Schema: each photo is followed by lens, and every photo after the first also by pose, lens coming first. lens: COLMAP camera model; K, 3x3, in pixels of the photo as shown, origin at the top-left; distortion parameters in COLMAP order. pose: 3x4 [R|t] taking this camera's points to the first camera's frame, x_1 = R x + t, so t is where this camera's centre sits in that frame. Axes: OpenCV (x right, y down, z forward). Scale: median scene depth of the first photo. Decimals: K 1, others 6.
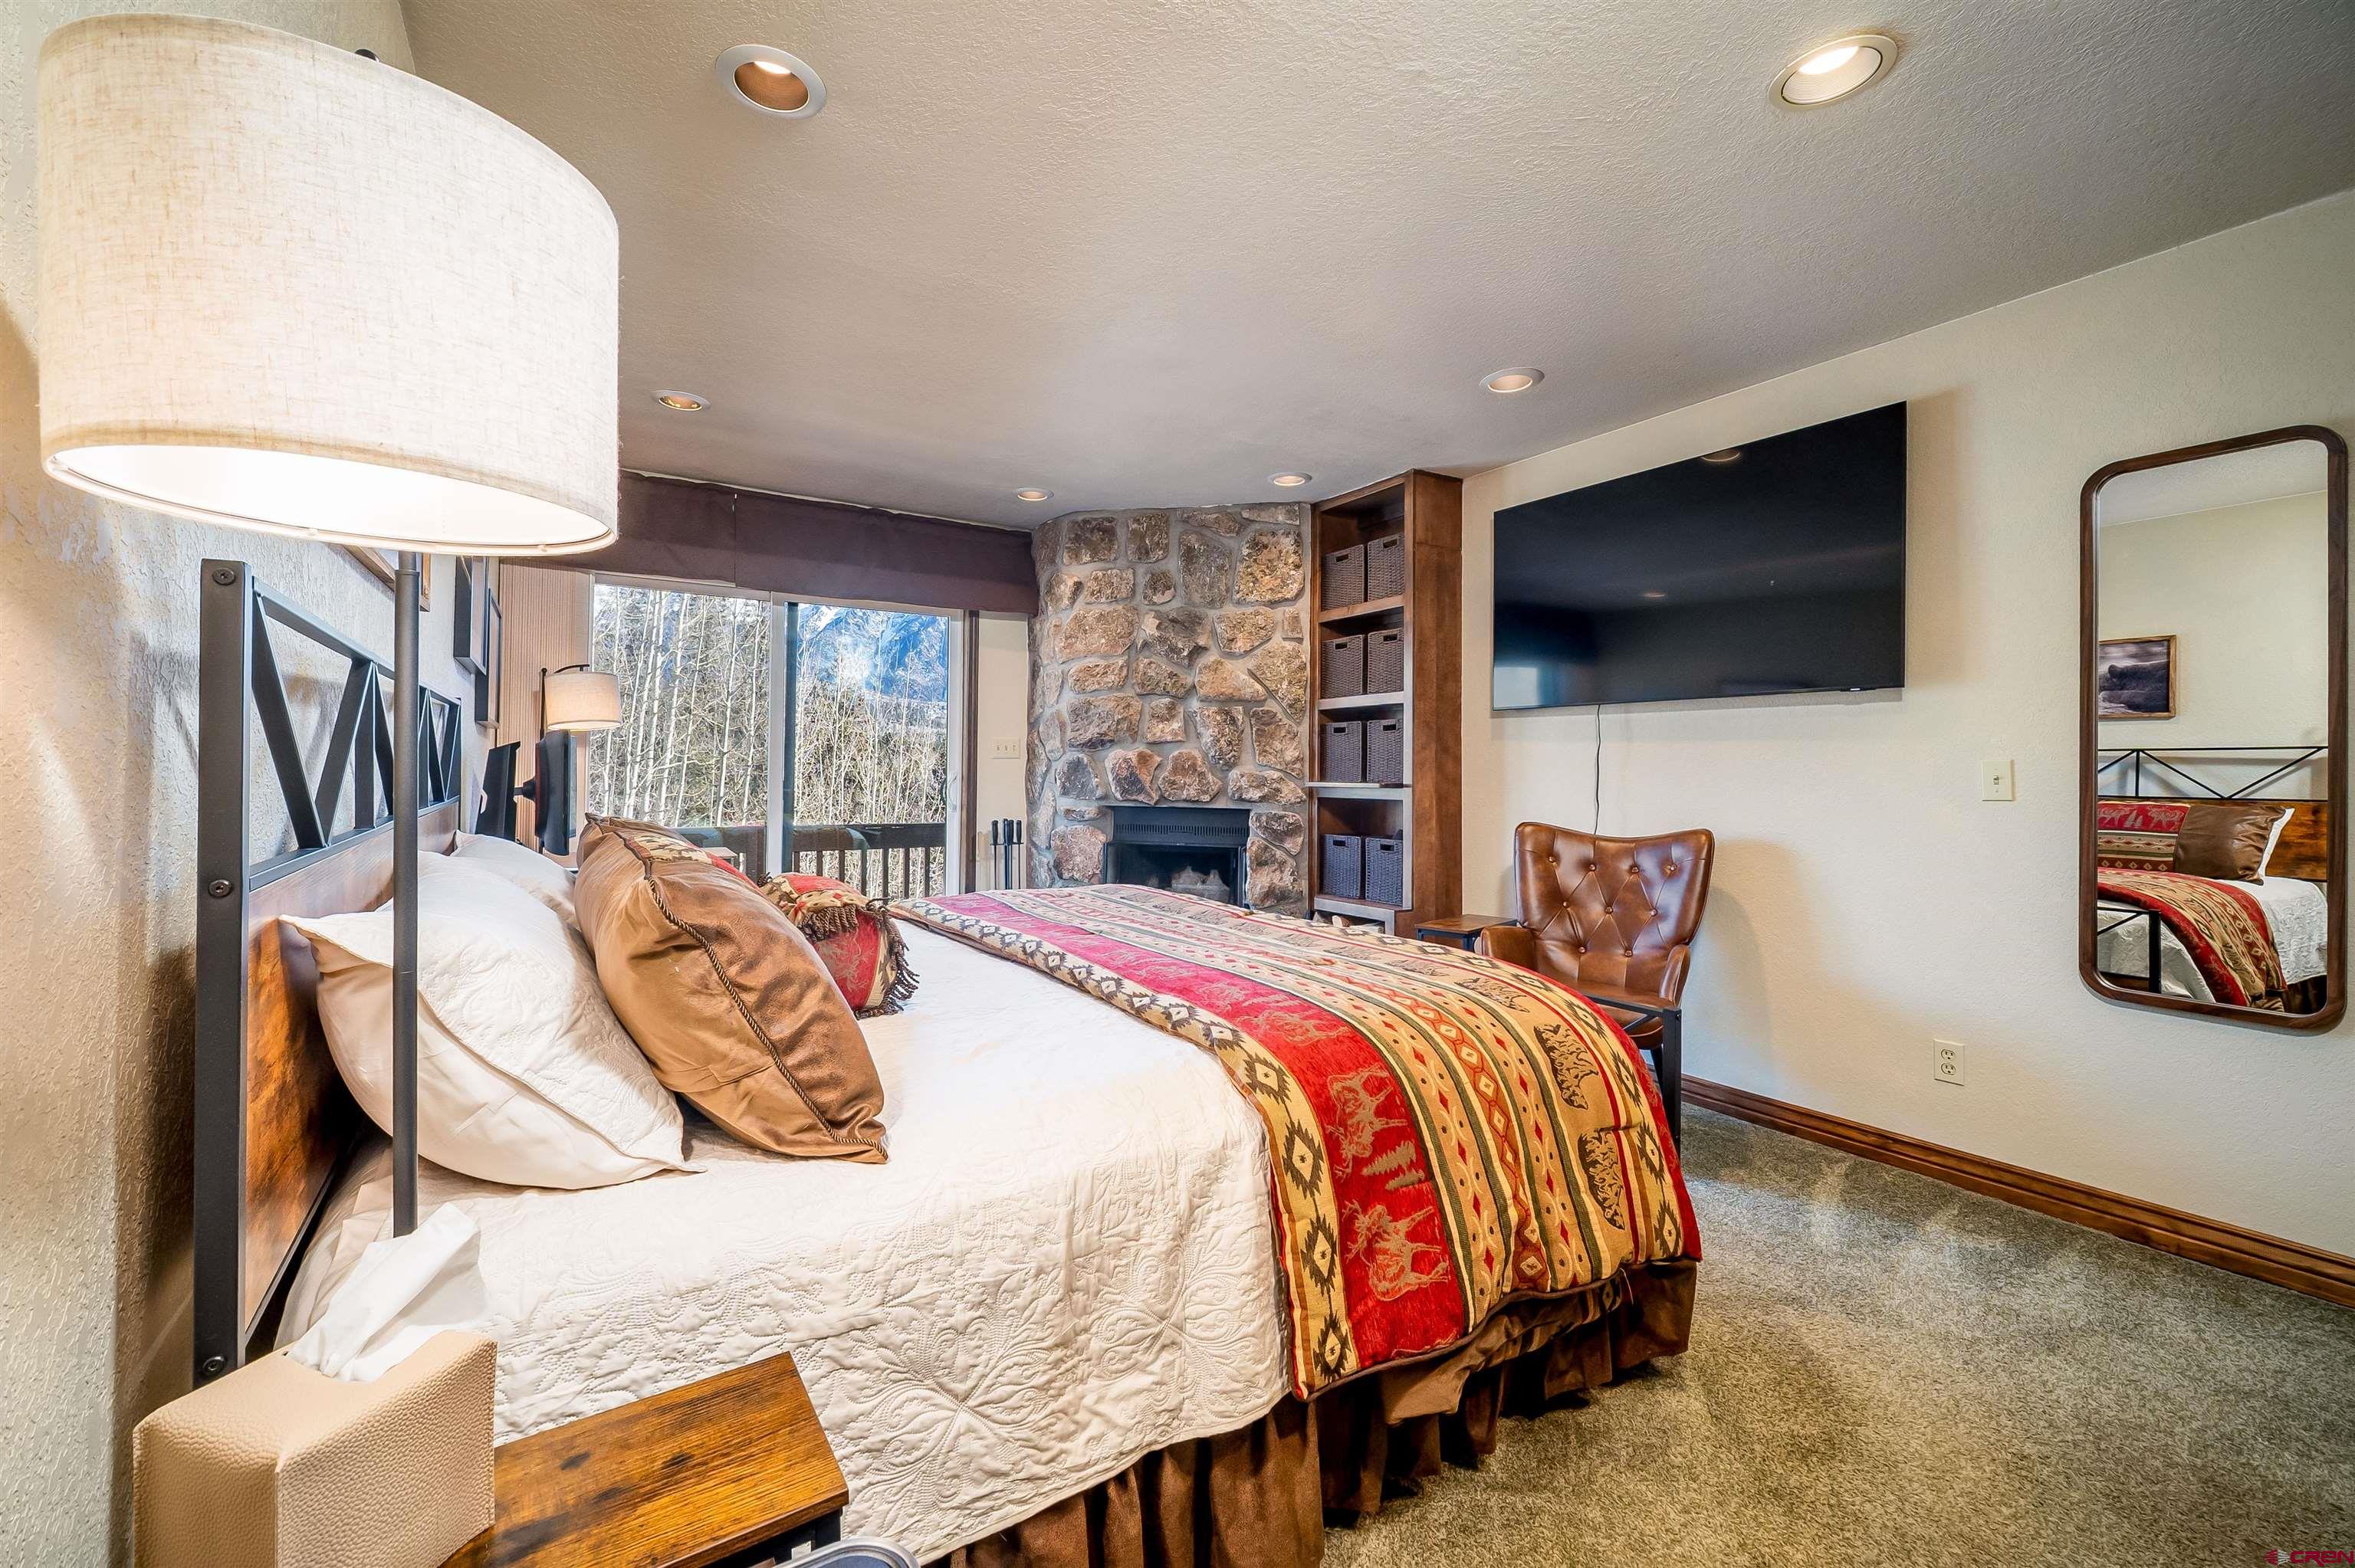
lens RADIAL K [[938.0, 0, 1177.5], [0, 938.0, 784.0], [0, 0, 1]] dist [-0.000131, -0.000014]
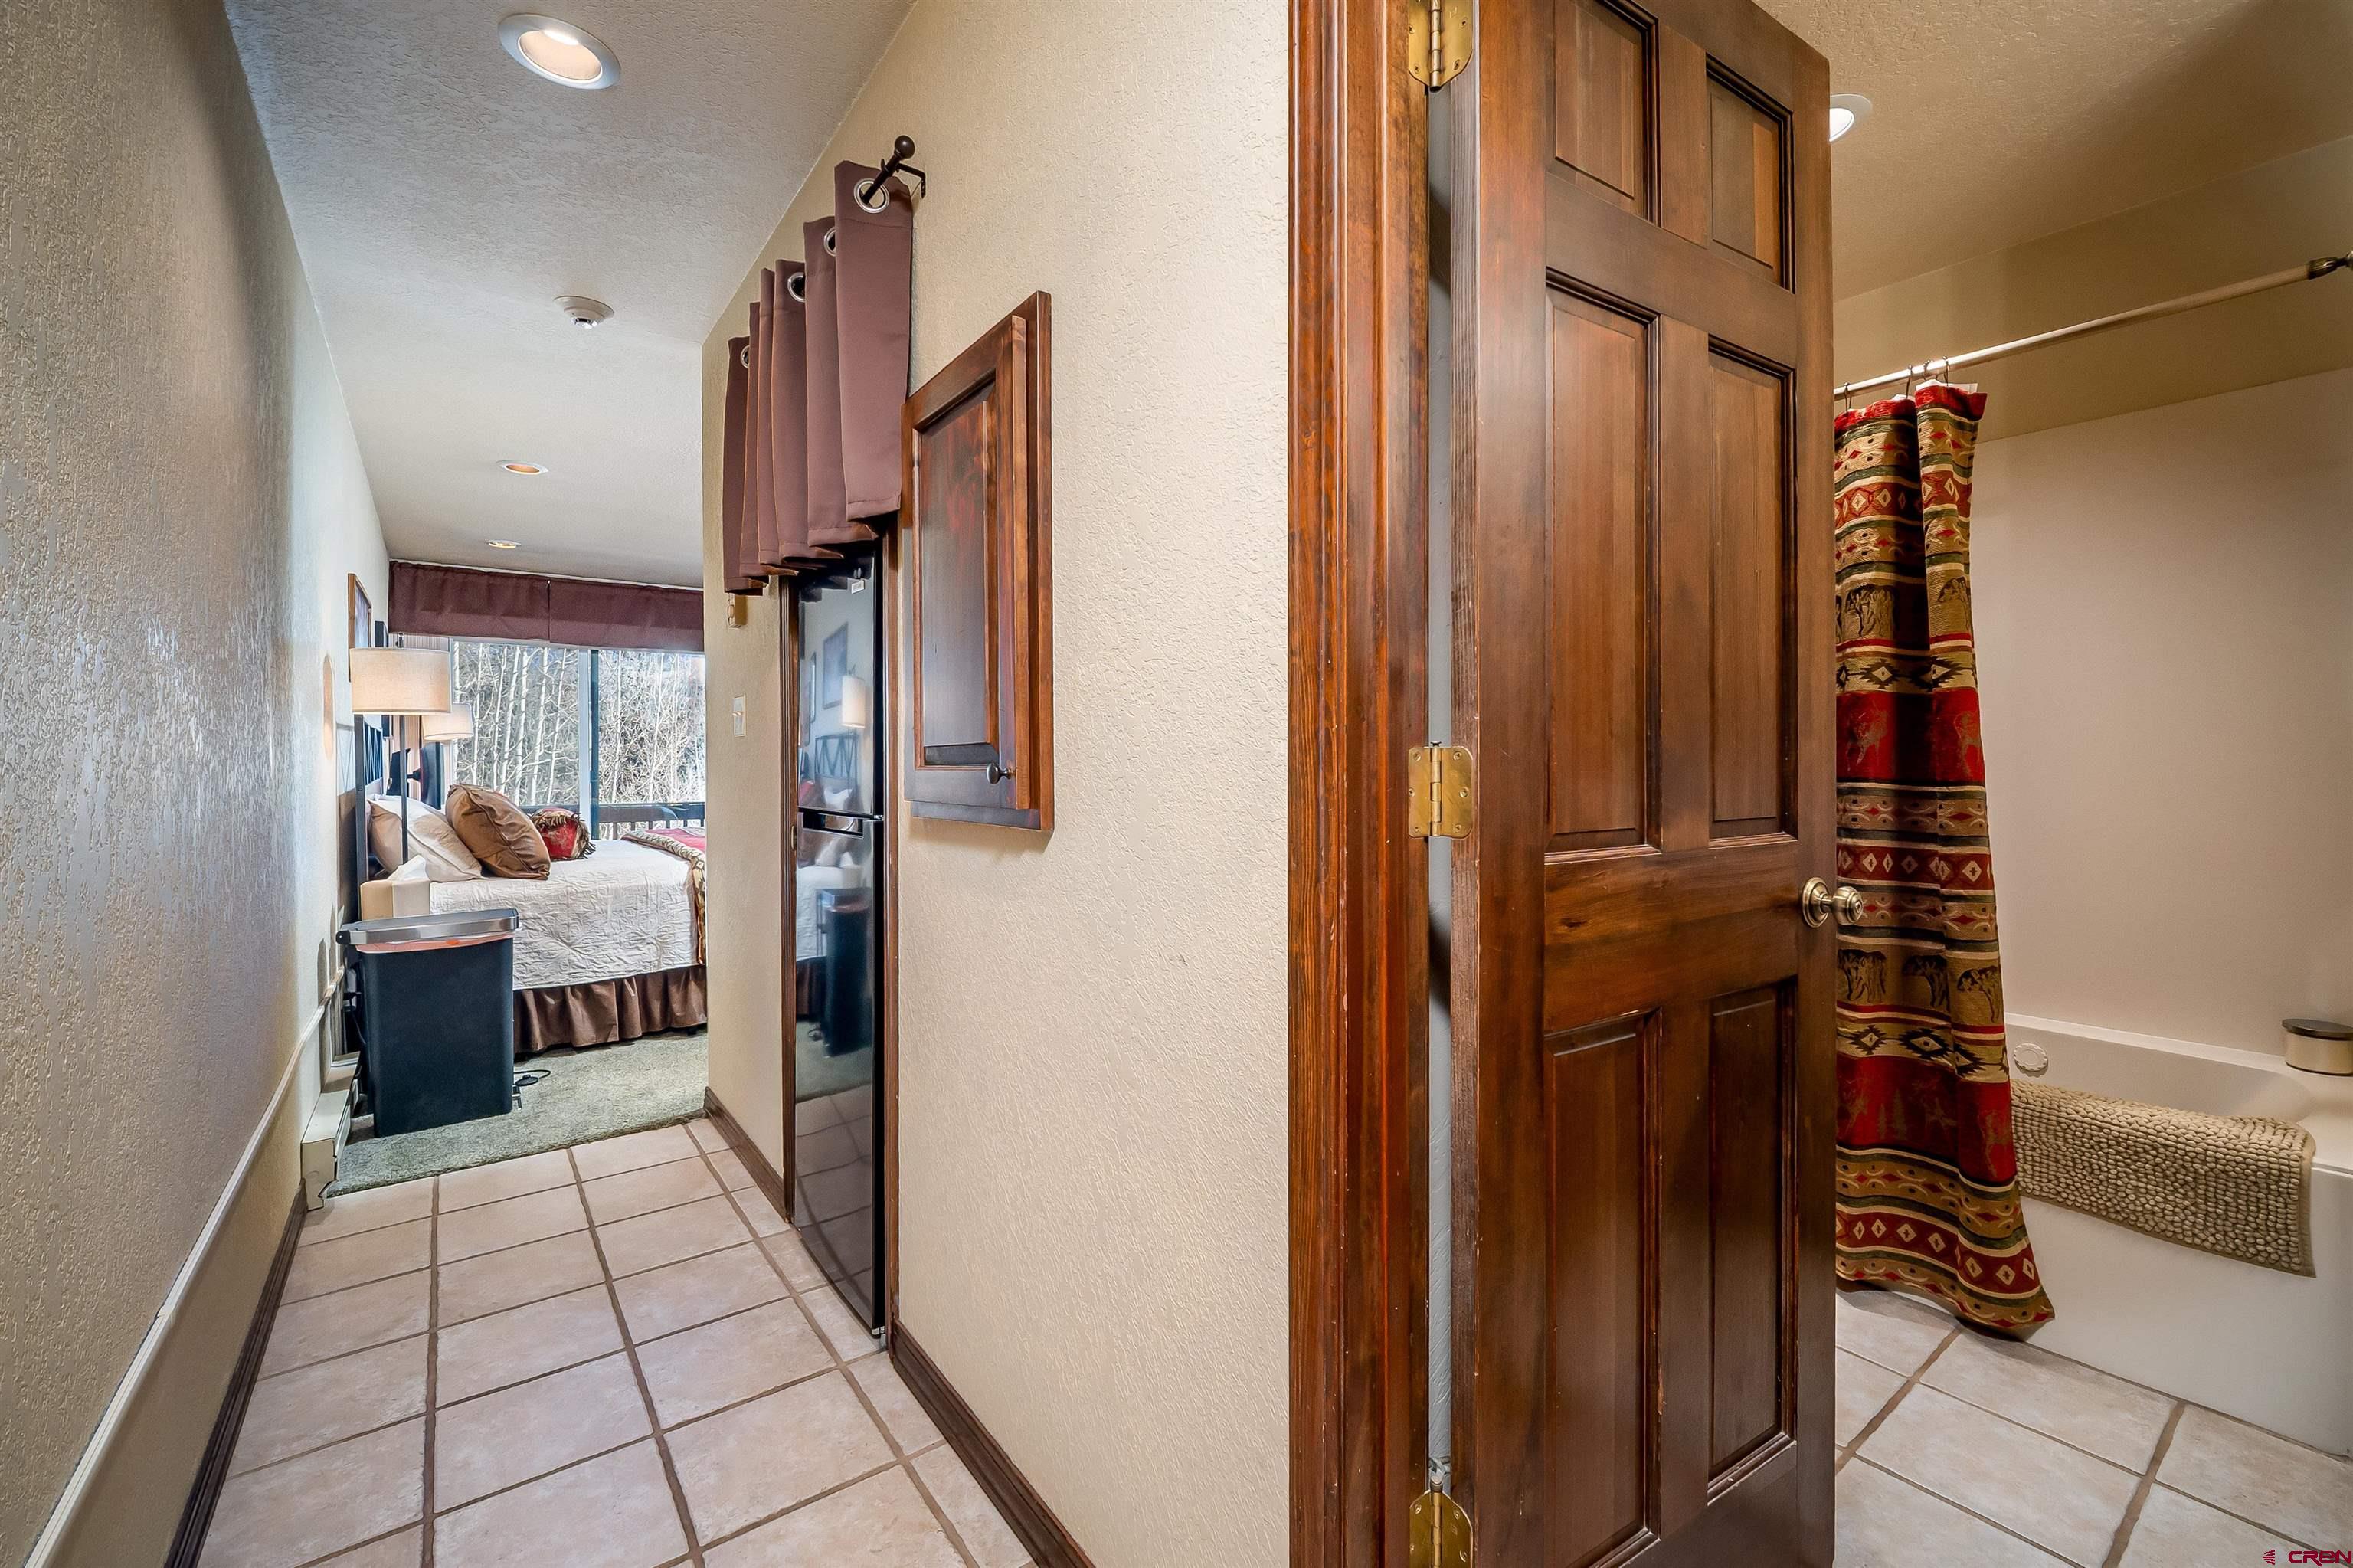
lens RADIAL K [[962.4, 0, 1176.5], [0, 962.4, 784.0], [0, 0, 1]] dist [0.000831, 0.000079]
pose [[0.996533, -0.019118, 0.080973, 0.349963], [0.018080, 0.999745, 0.013528, 0.013443], [-0.081211, -0.012017, 0.996624, -0.548341]]
